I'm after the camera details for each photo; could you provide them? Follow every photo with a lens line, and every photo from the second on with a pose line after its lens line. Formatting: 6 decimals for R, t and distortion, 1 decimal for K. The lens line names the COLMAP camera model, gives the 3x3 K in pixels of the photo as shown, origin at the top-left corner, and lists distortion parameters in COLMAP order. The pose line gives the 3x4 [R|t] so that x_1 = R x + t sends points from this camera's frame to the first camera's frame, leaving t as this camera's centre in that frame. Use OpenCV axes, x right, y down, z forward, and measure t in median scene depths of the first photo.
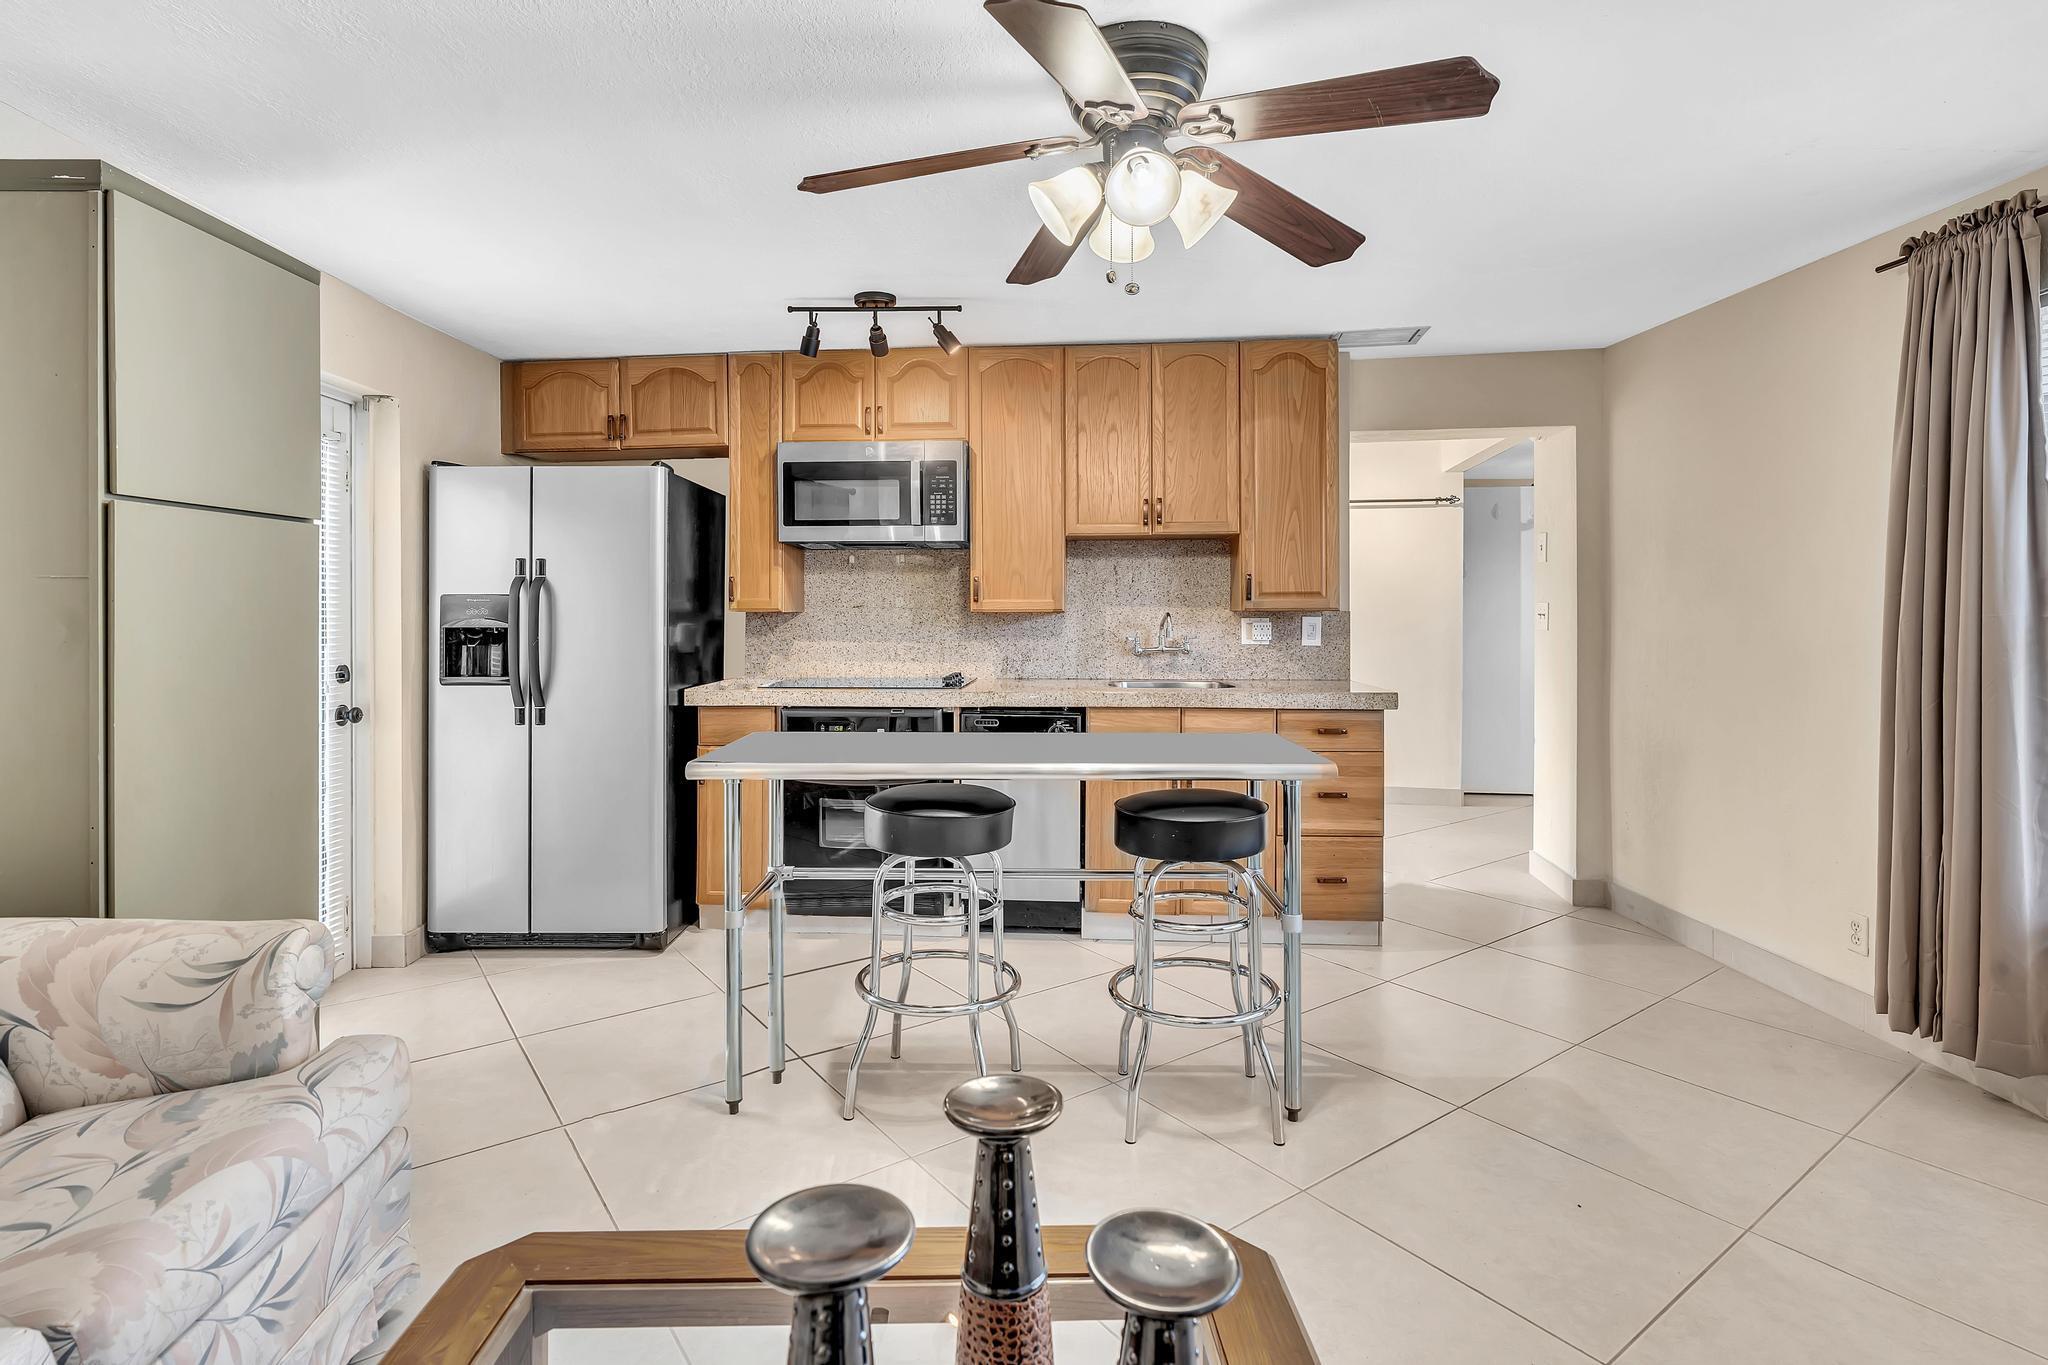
lens RADIAL K [[1006.9, 0, 1023.1], [0, 1006.9, 614.1], [0, 0, 1]] dist [-0.001678, 0.006042]
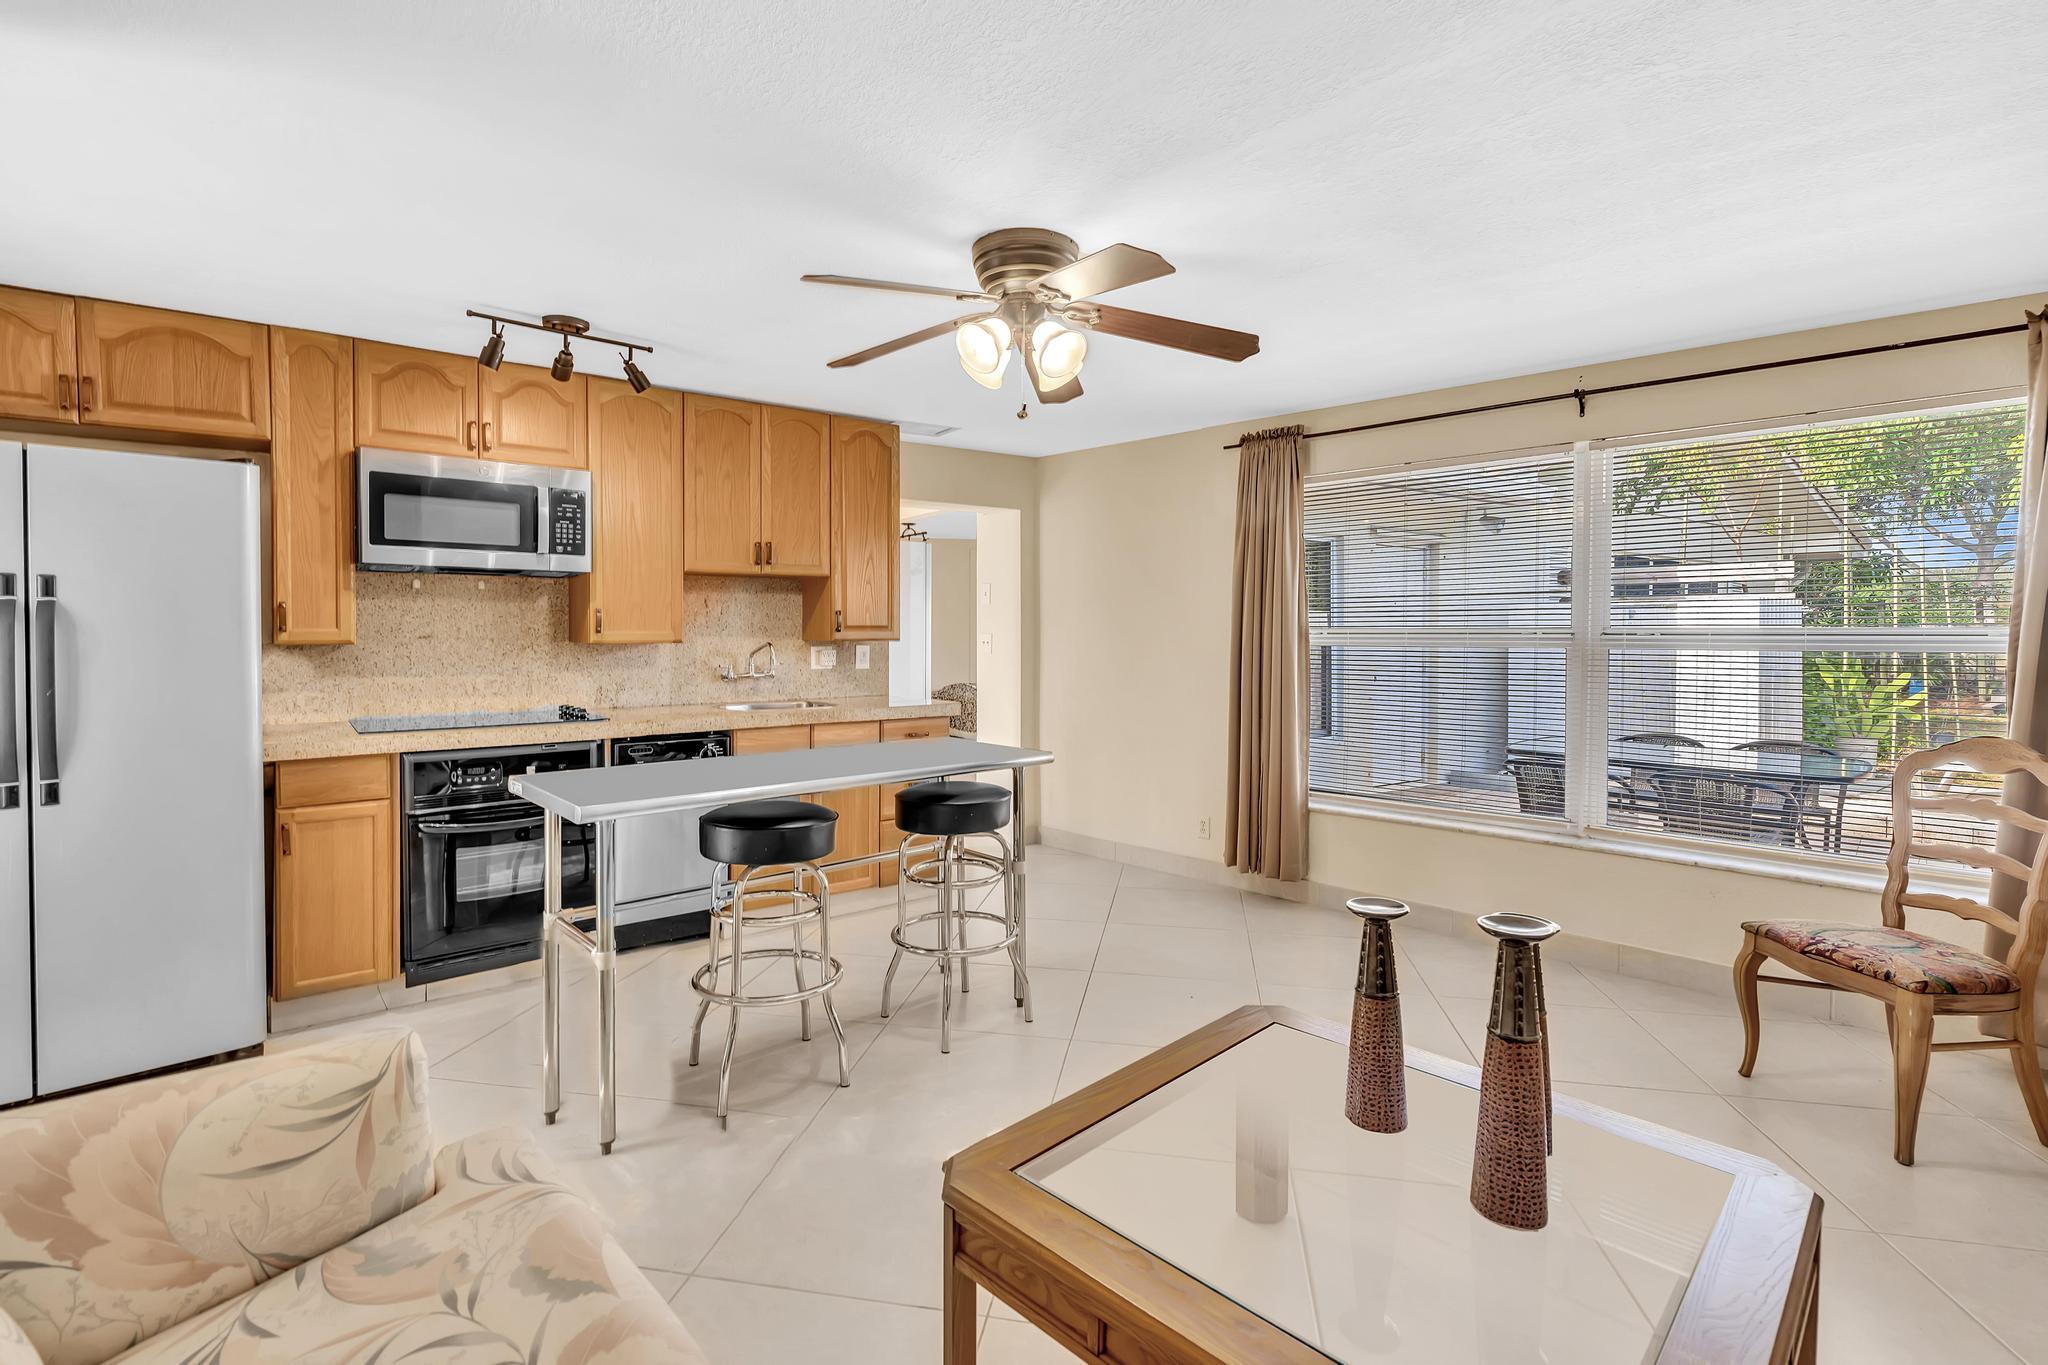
lens RADIAL K [[940.3, 0, 1023.6], [0, 940.3, 649.5], [0, 0, 1]] dist [0.001155, -0.000616]
pose [[0.729153, -0.010117, 0.684276, -0.383979], [-0.000403, 0.999884, 0.015212, -0.010356], [-0.684350, -0.011367, 0.729065, 0.029967]]
